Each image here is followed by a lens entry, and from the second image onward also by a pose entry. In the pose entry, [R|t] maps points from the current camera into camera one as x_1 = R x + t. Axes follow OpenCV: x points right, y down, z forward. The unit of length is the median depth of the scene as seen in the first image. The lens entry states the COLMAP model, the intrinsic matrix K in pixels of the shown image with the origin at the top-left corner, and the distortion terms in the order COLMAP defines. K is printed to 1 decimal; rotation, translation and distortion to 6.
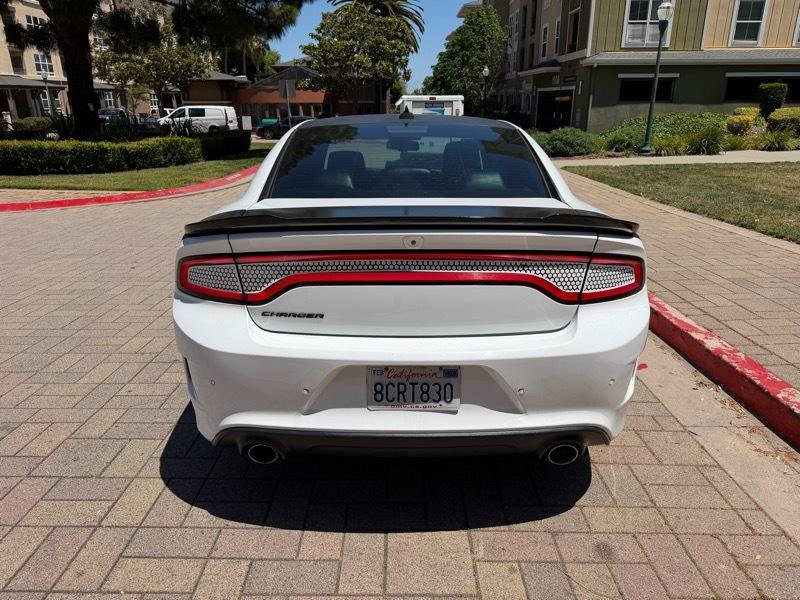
lens RADIAL K [[564.8, 0, 402.3], [0, 564.8, 299.6], [0, 0, 1]] dist [0.025091, -0.033397]
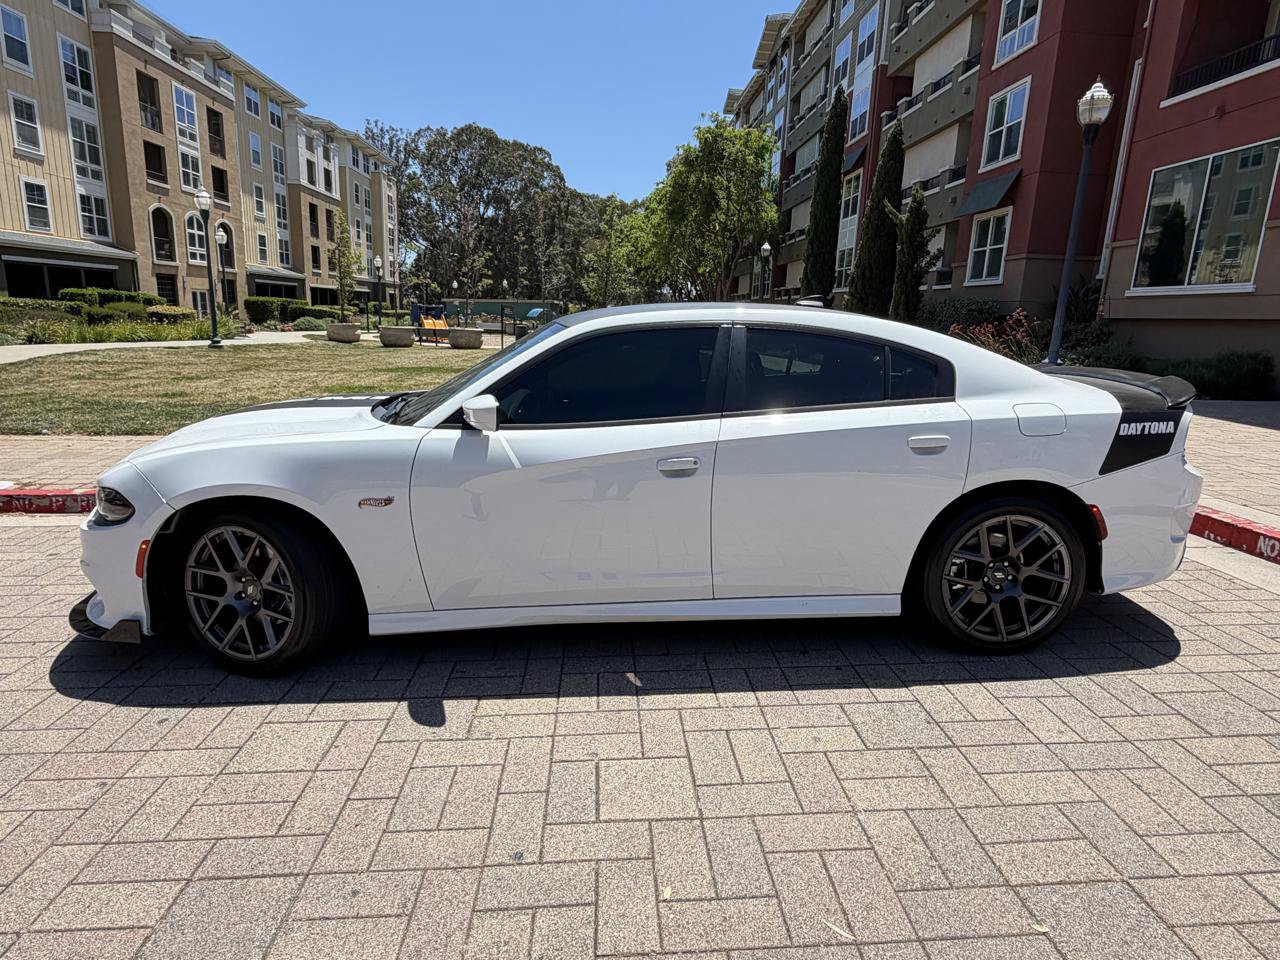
lens RADIAL K [[725.9, 0, 640.0], [0, 725.9, 480.0], [0, 0, 1]] dist [0.001123, 0.000093]
pose [[-0.050692, -0.218376, 0.974547, -1.226867], [0.293938, 0.929319, 0.223531, -0.431102], [-0.954479, 0.297788, 0.017080, 1.402677]]
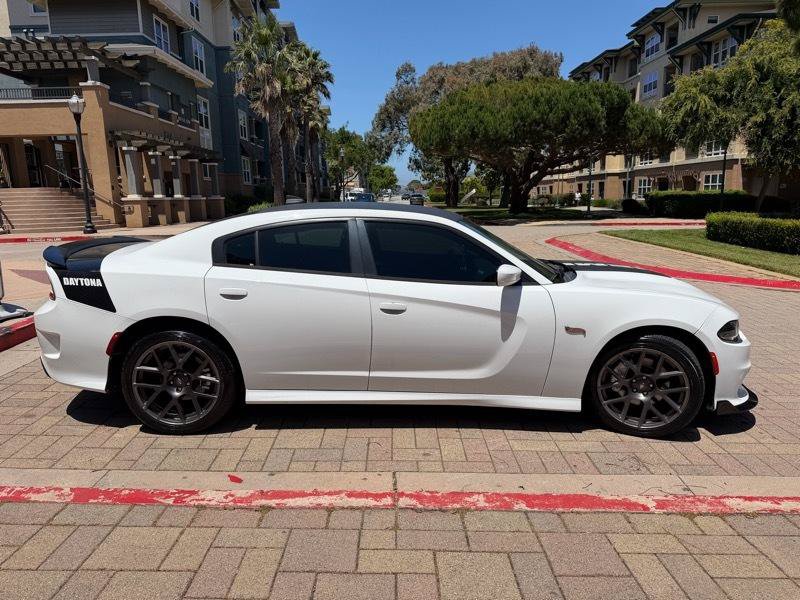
lens RADIAL K [[564.4, 0, 398.9], [0, 564.4, 294.4], [0, 0, 1]] dist [0.029800, -0.037754]
pose [[0.007345, 0.176005, -0.984362, 1.475300], [-0.310230, 0.936219, 0.165082, -0.447235], [0.950633, 0.304166, 0.061478, 1.303097]]
